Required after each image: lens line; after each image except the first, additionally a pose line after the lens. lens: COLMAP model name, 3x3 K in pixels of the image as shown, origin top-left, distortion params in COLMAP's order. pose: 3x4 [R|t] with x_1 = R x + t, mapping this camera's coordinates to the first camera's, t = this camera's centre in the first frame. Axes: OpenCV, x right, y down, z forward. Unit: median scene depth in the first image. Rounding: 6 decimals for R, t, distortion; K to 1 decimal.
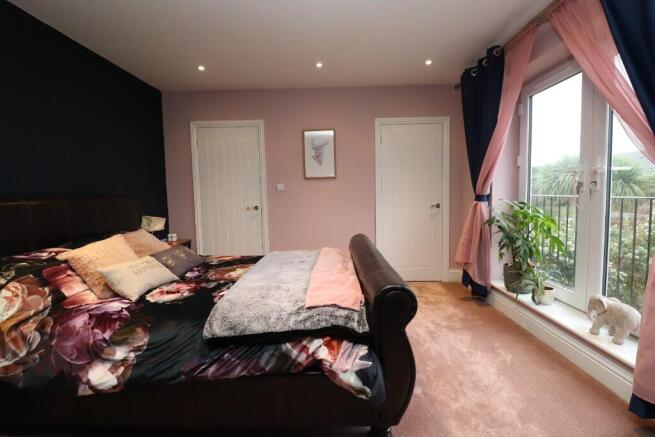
lens RADIAL K [[309.9, 0, 331.7], [0, 309.9, 217.0], [0, 0, 1]] dist [-0.009521, -0.005139]
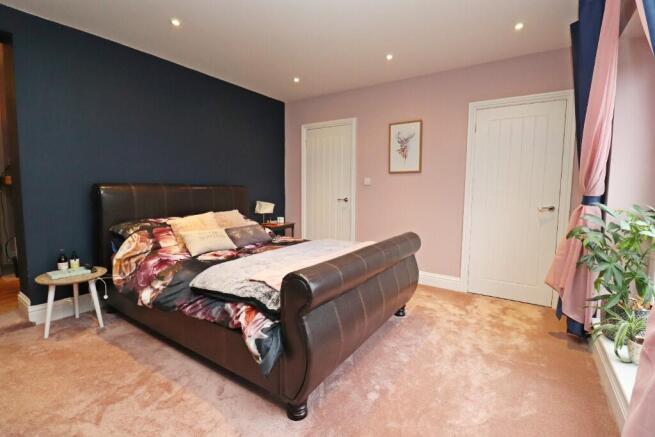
lens RADIAL K [[309.9, 0, 327.8], [0, 309.9, 216.9], [0, 0, 1]] dist [-0.009521, -0.005139]
pose [[0.829322, 0.078581, -0.553218, 0.671853], [-0.068965, 0.996887, 0.038216, -0.015093], [0.554499, 0.006460, 0.832159, 0.134704]]
